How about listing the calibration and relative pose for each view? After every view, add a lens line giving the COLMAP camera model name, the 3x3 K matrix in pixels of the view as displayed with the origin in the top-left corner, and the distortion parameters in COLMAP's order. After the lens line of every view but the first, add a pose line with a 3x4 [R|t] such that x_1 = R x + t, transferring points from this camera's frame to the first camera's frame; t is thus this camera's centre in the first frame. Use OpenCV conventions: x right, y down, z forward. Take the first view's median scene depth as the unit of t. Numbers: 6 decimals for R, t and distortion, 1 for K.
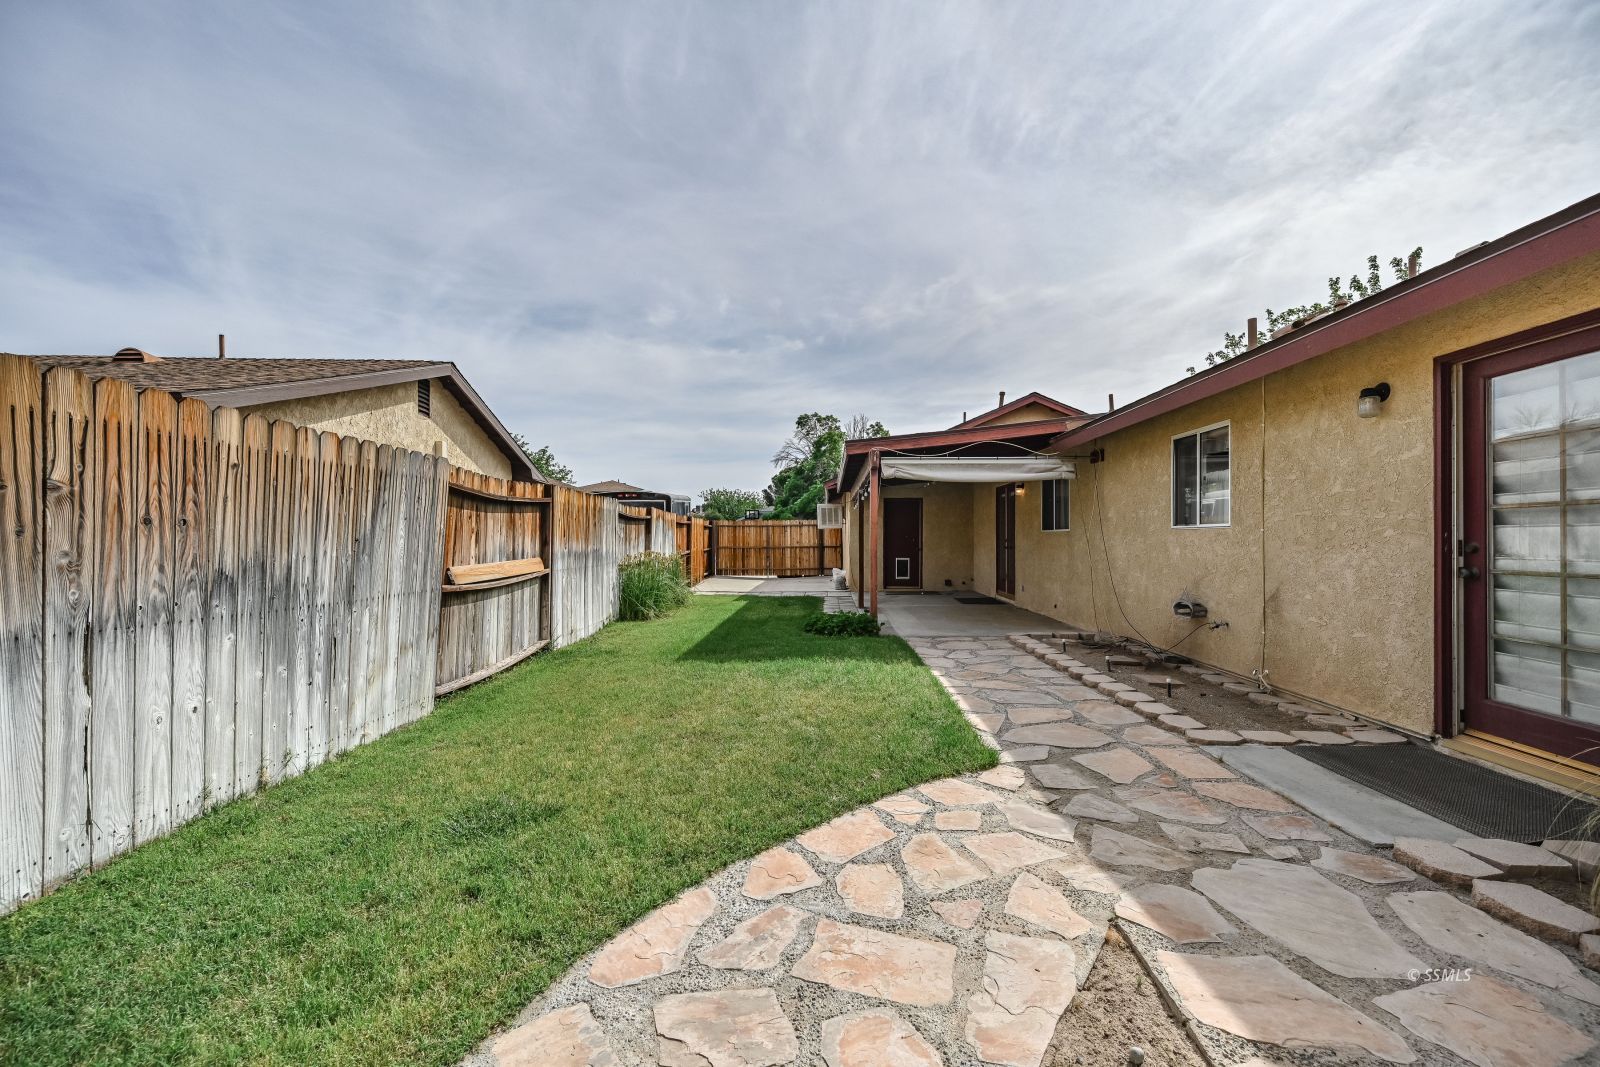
lens RADIAL K [[604.2, 0, 802.3], [0, 604.2, 539.7], [0, 0, 1]] dist [0.000127, 0.000334]
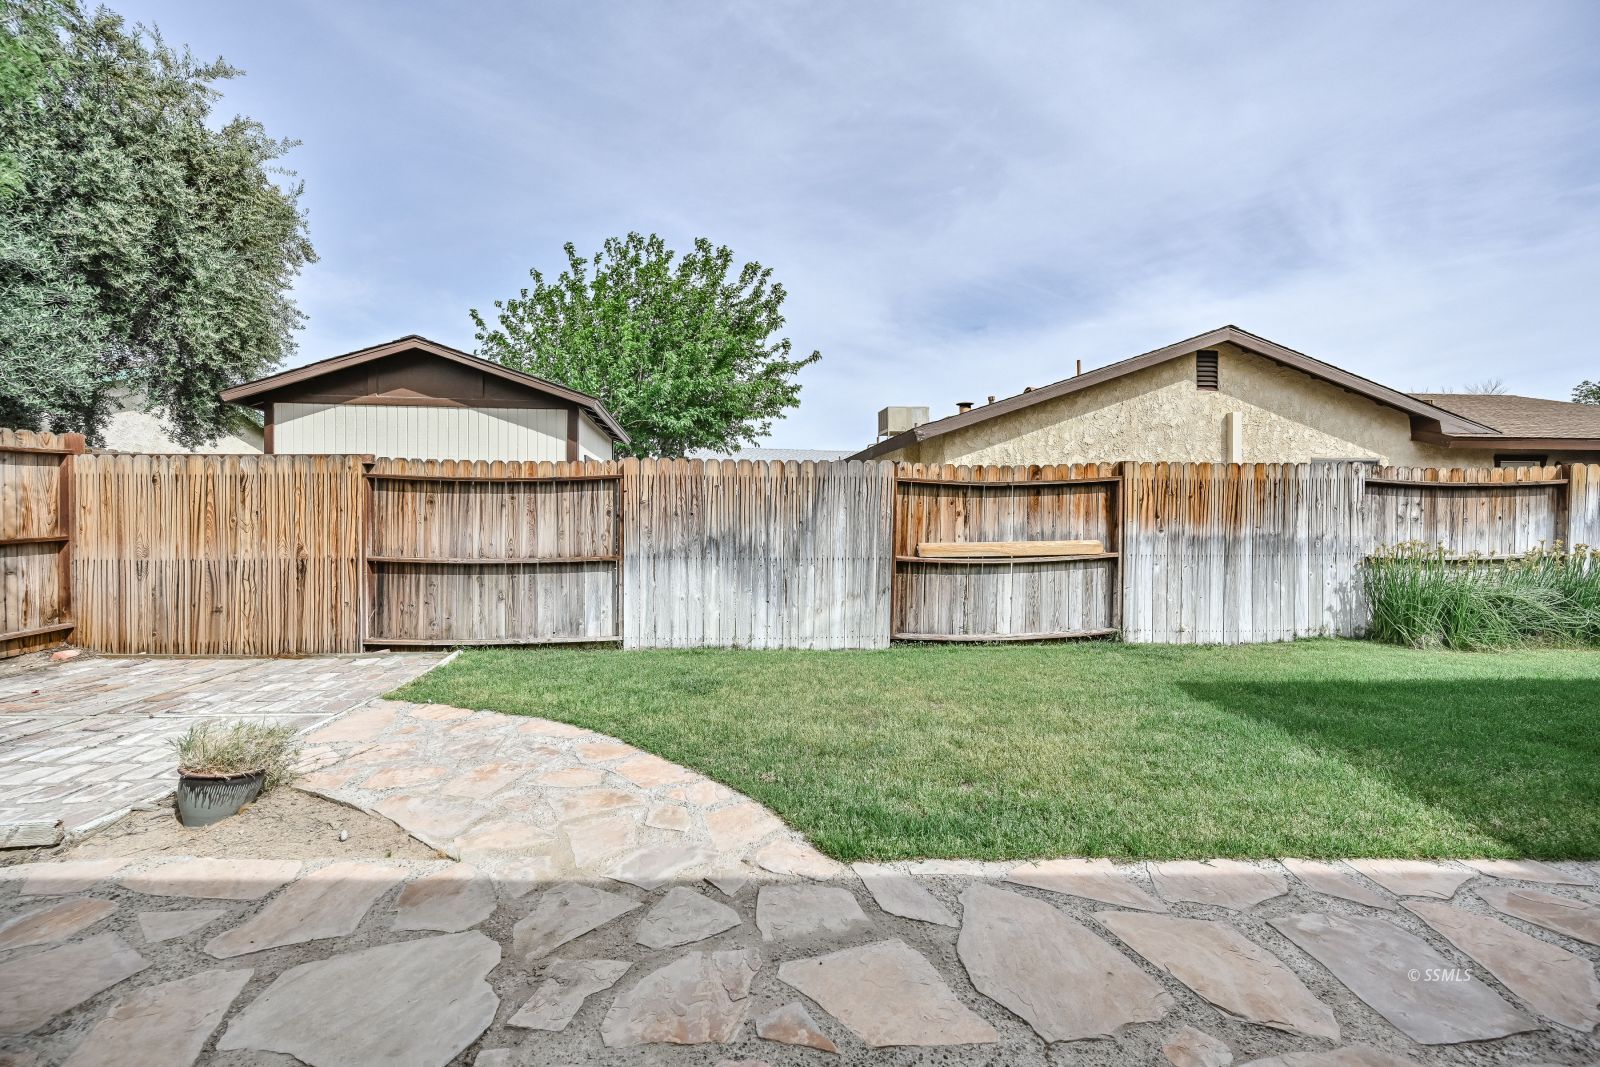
lens RADIAL K [[630.4, 0, 807.0], [0, 630.4, 526.4], [0, 0, 1]] dist [-0.003502, -0.000452]
pose [[0.100357, 0.015348, -0.994833, 1.138055], [0.000354, 0.999880, 0.015461, -0.016521], [0.994951, -0.001904, 0.100339, 0.995974]]
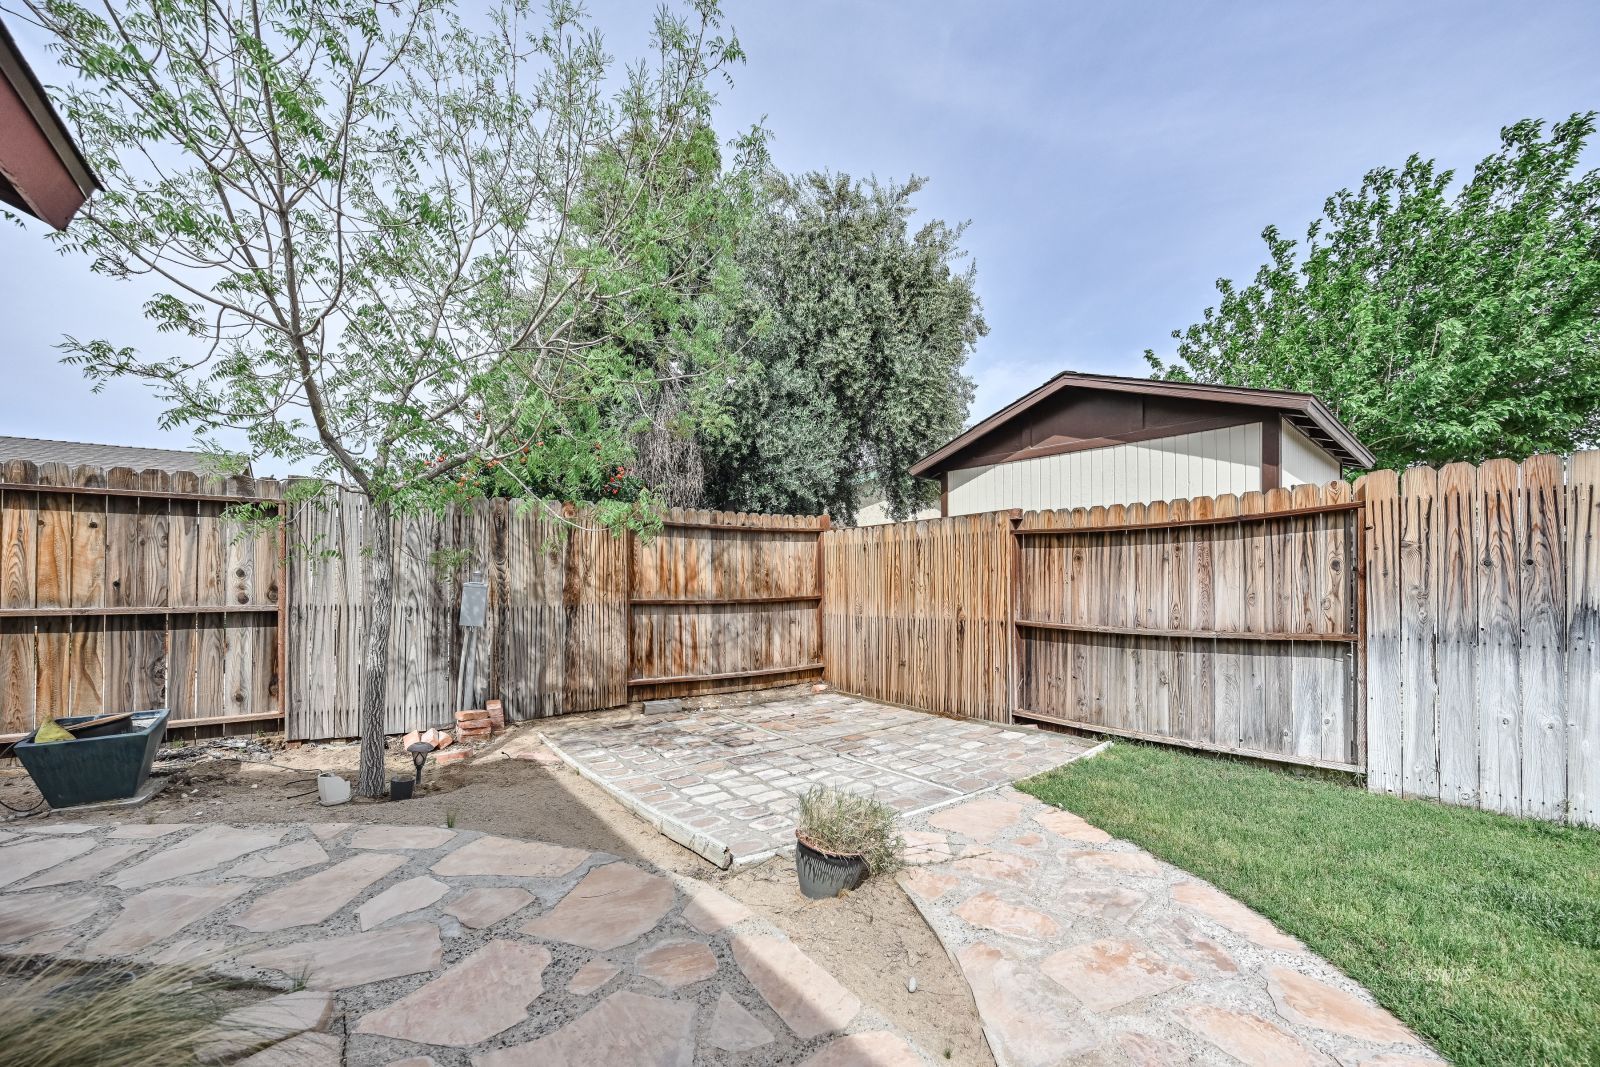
lens RADIAL K [[686.3, 0, 787.9], [0, 686.3, 577.0], [0, 0, 1]] dist [-0.001831, 0.001257]
pose [[-0.769386, -0.002242, -0.638780, 0.793342], [0.007367, 0.999896, -0.012384, 0.004664], [0.638742, -0.014234, -0.769289, 0.923728]]
